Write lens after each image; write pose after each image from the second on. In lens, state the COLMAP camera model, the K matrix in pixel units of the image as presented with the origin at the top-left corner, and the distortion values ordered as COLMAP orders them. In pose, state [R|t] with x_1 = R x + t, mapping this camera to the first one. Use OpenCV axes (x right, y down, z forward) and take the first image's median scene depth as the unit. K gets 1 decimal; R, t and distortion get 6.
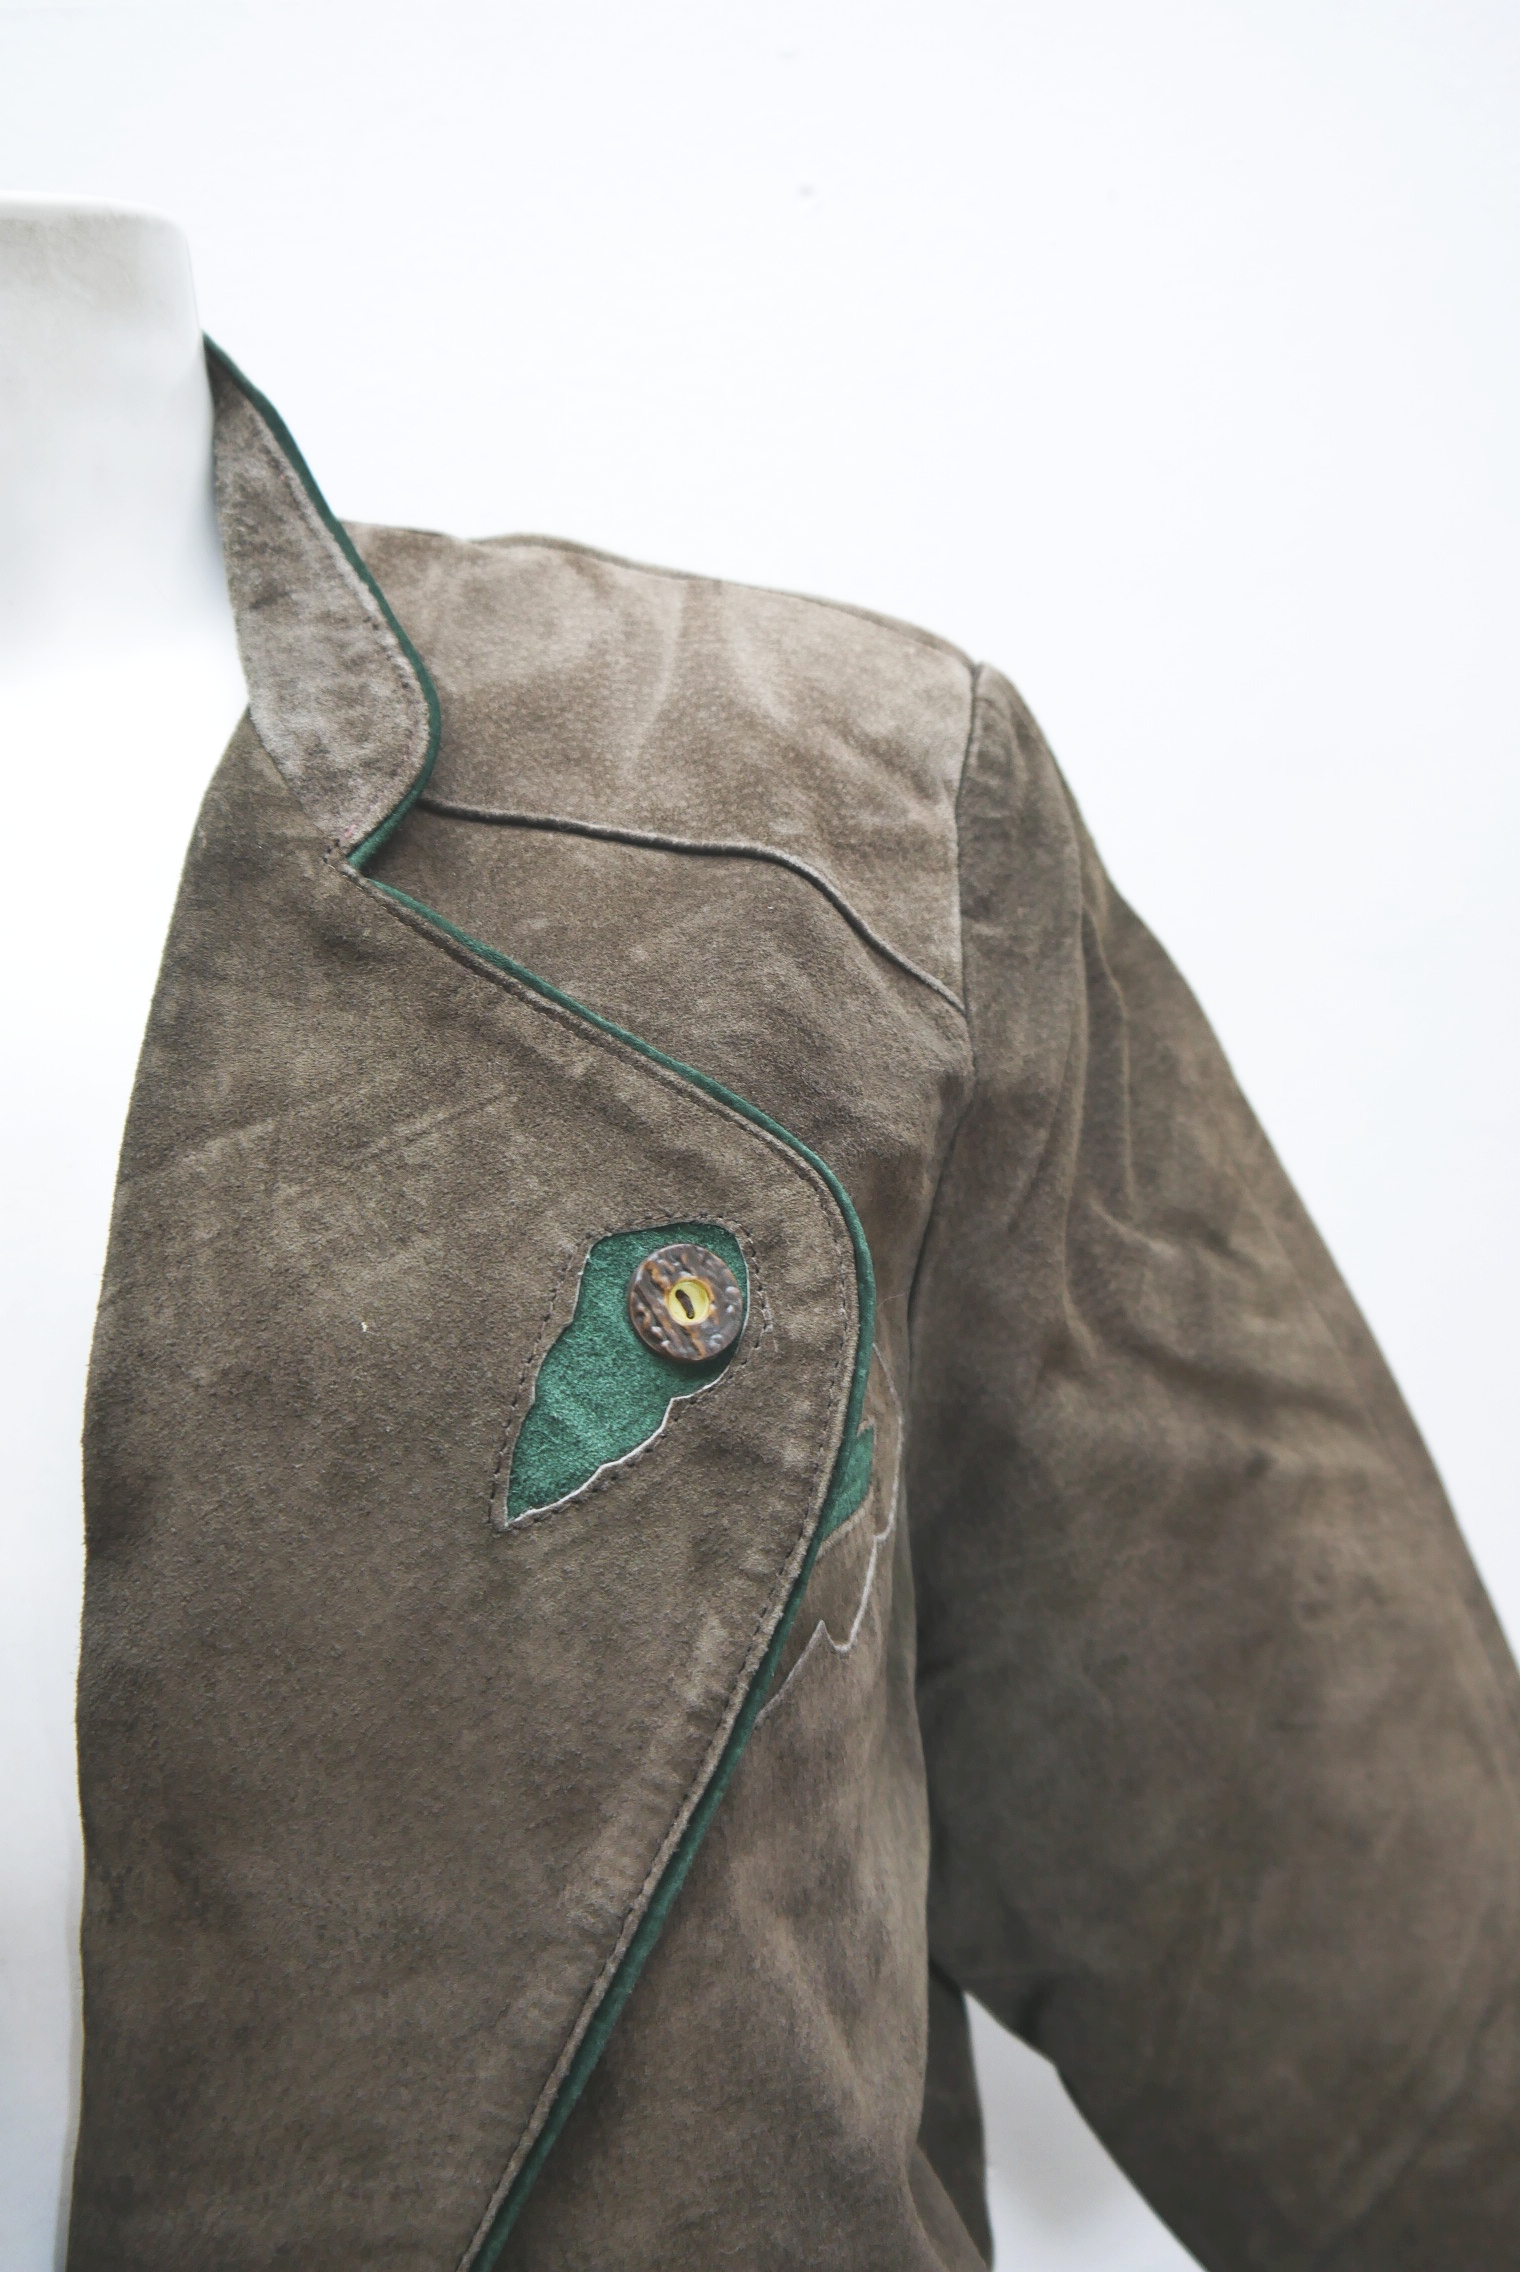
lens RADIAL K [[1884.3, 0, 760.0], [0, 1884.3, 1136.0], [0, 0, 1]] dist [-0.047644, 0.036831]
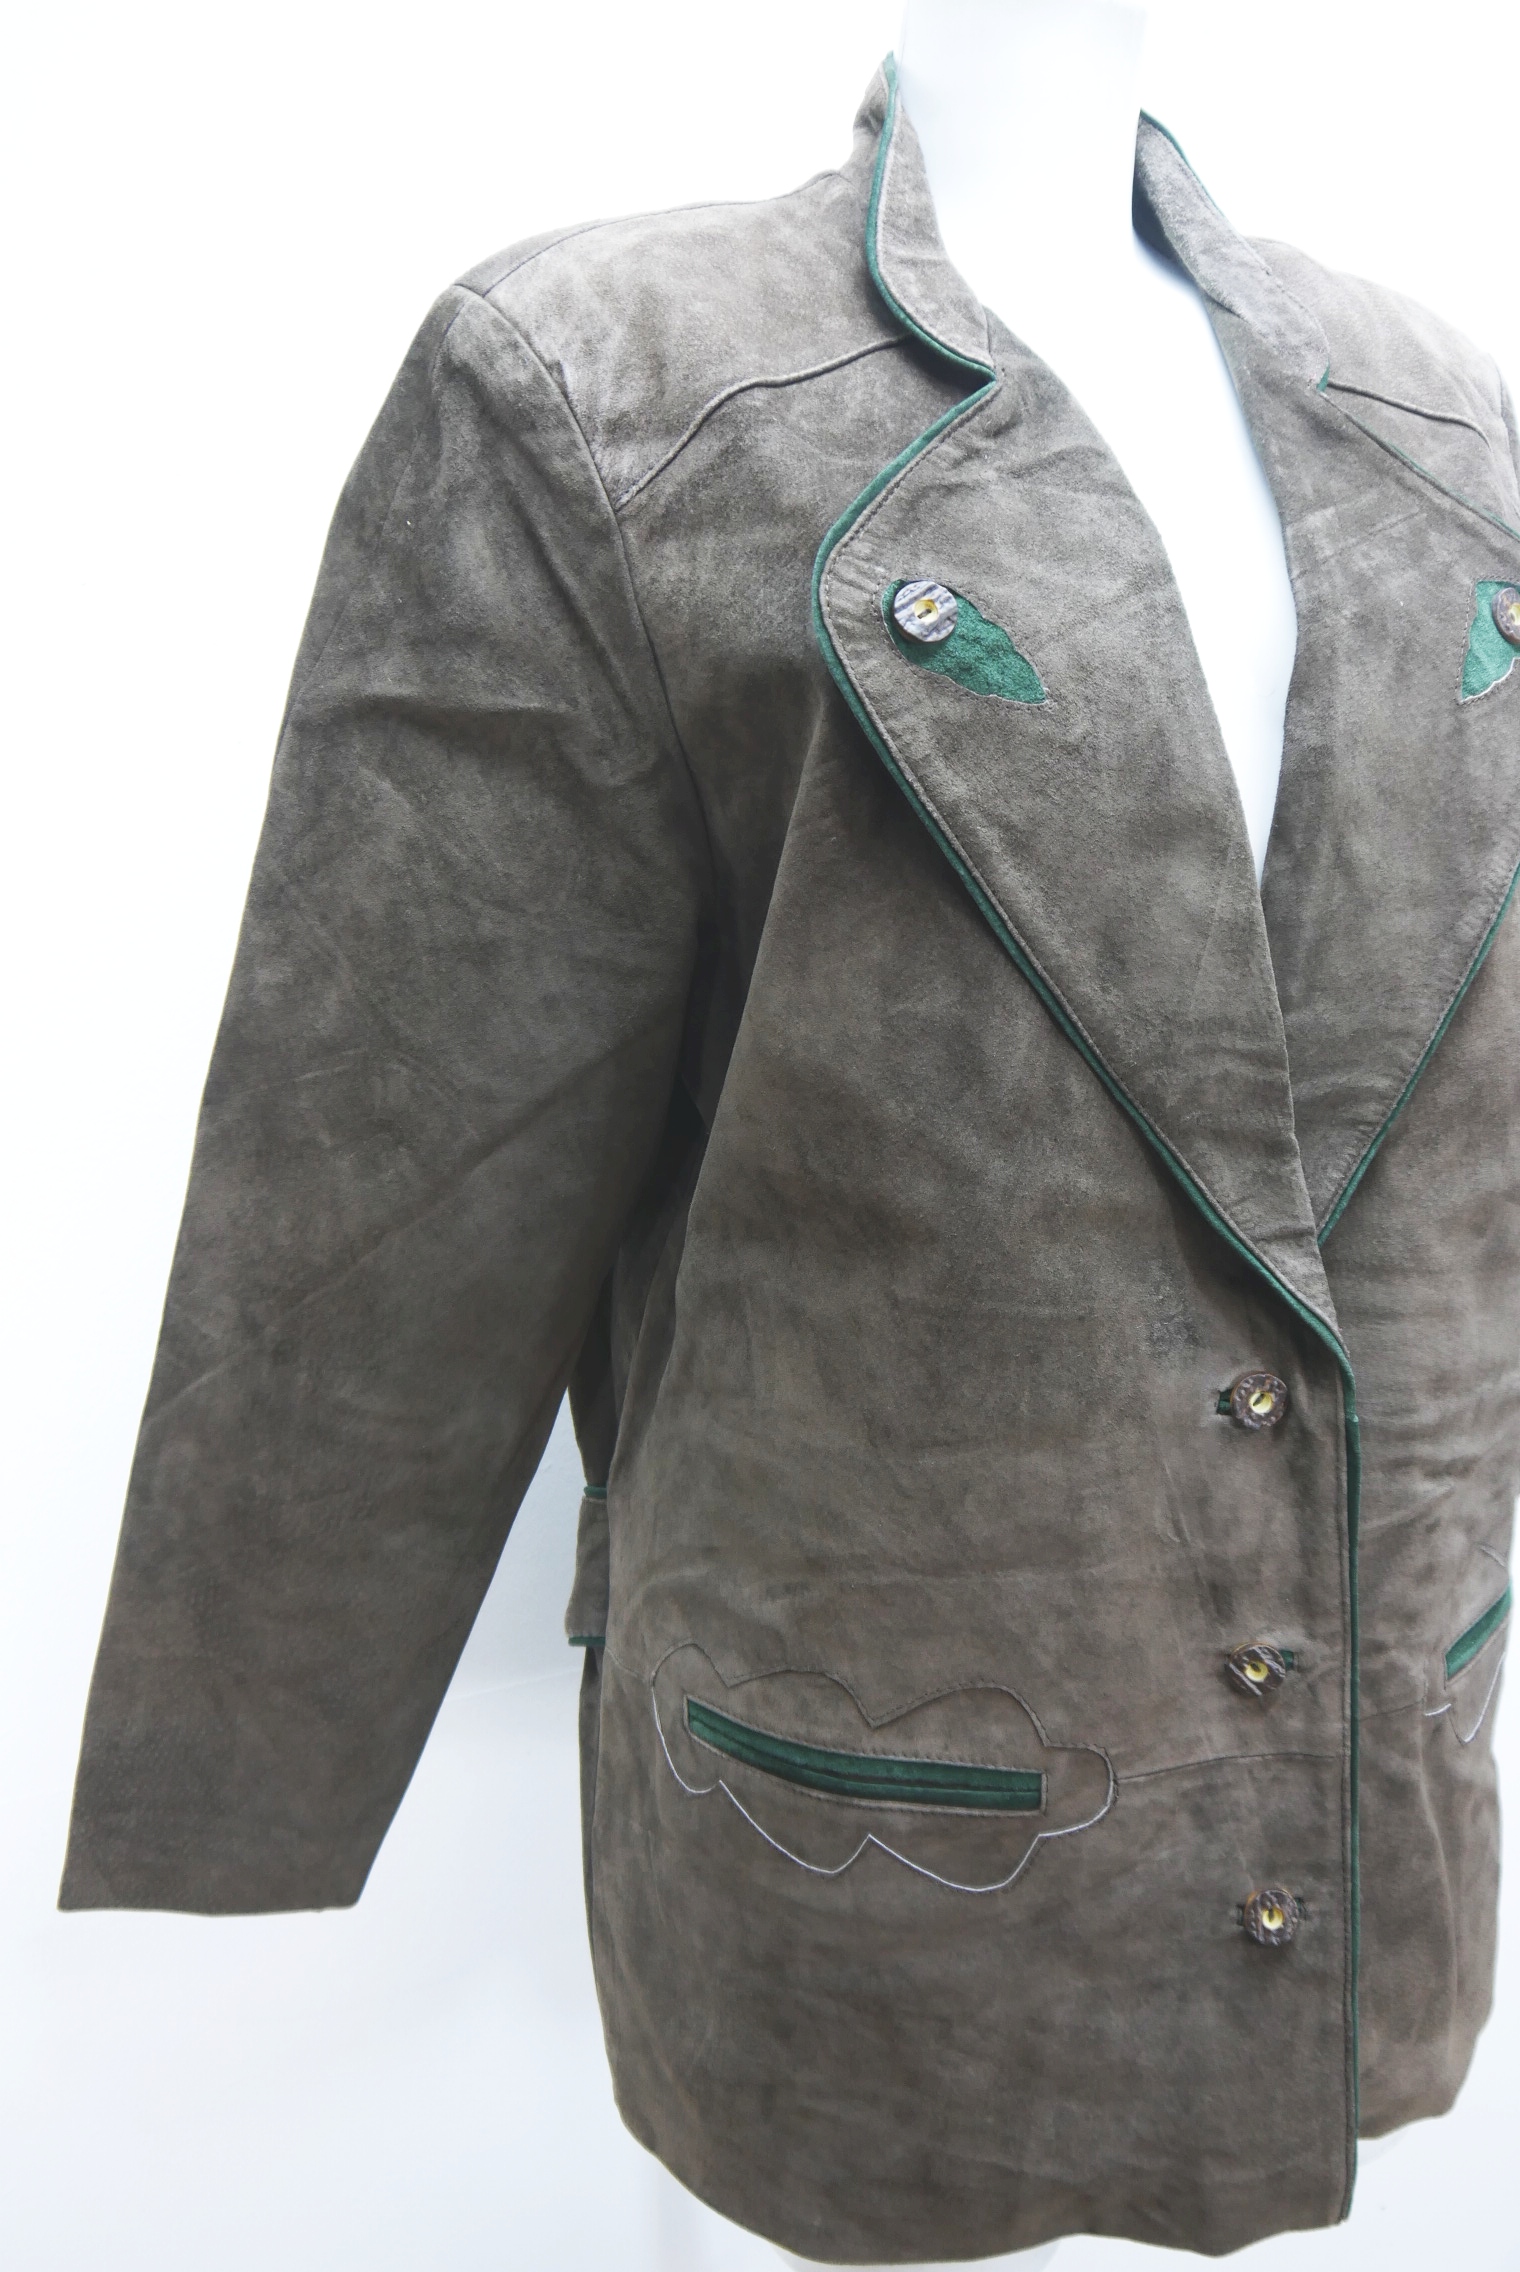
lens RADIAL K [[1884.3, 0, 760.0], [0, 1884.3, 1136.0], [0, 0, 1]] dist [-0.047644, 0.036831]
pose [[0.975349, 0.030747, 0.218514, -1.089532], [-0.049651, 0.995432, 0.081551, 0.451704], [-0.215009, -0.090390, 0.972420, -0.750335]]
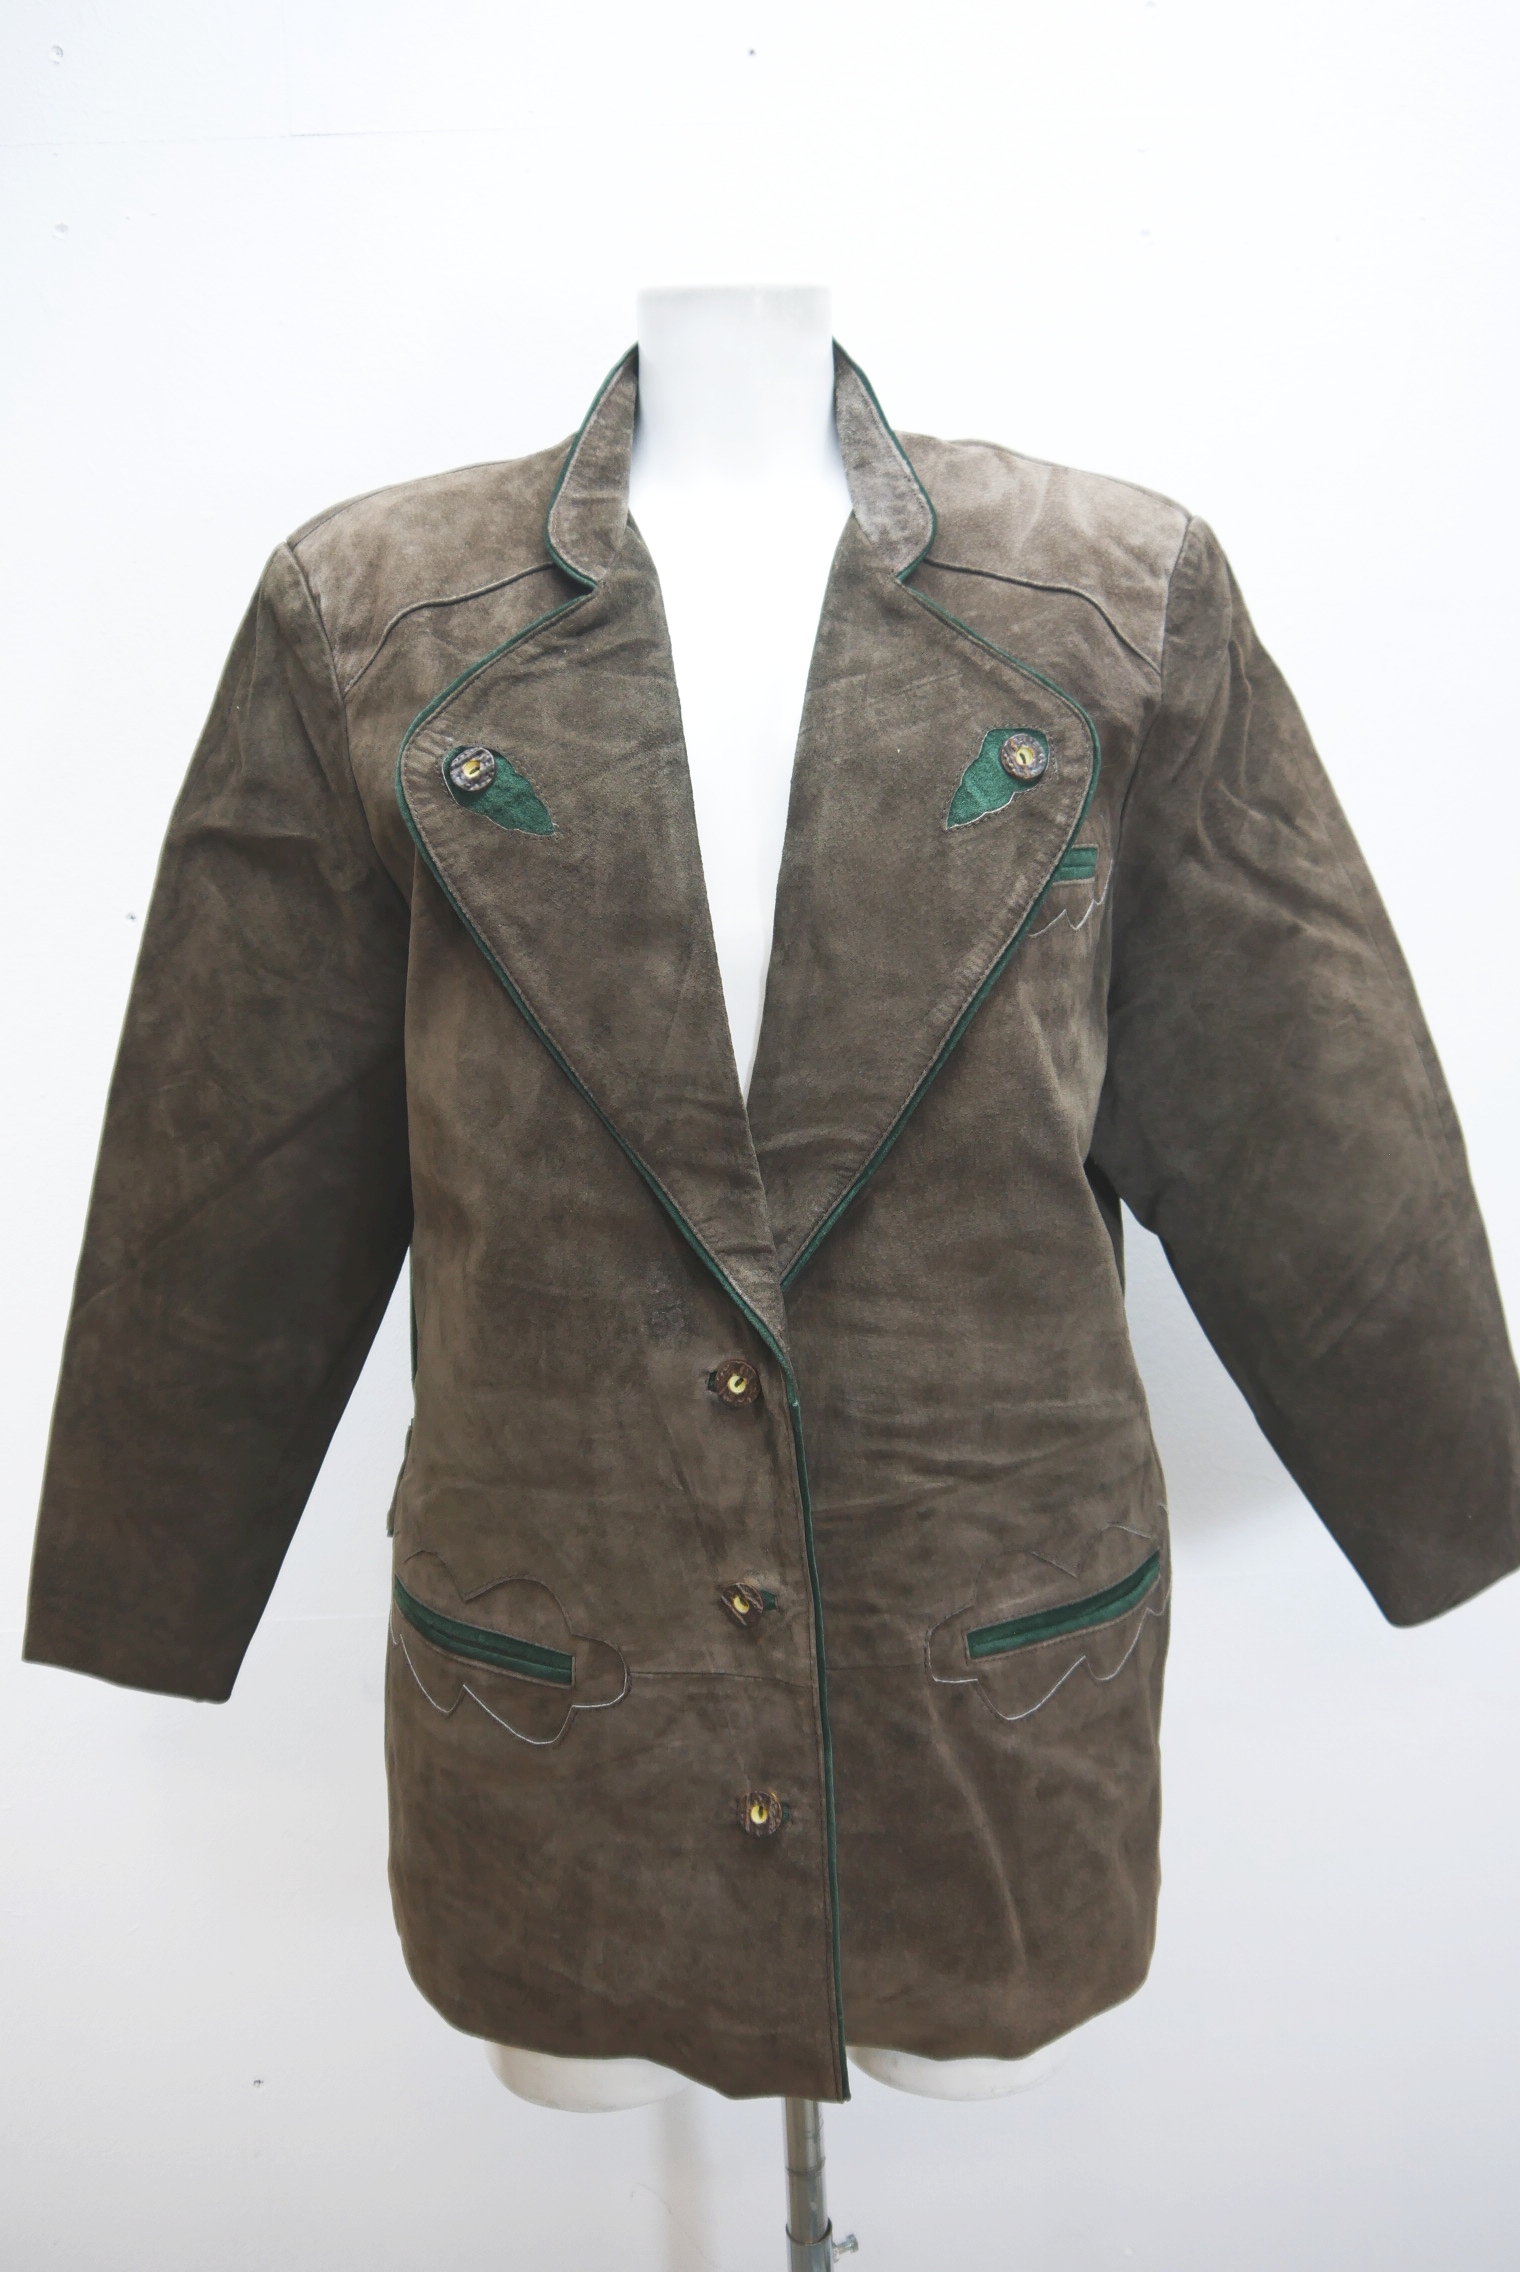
lens RADIAL K [[1884.3, 0, 760.0], [0, 1884.3, 1136.0], [0, 0, 1]] dist [-0.047644, 0.036831]
pose [[0.982751, 0.101926, -0.154313, 0.045220], [-0.092947, 0.993590, 0.064346, 0.388301], [0.159882, -0.048894, 0.985924, -1.303717]]
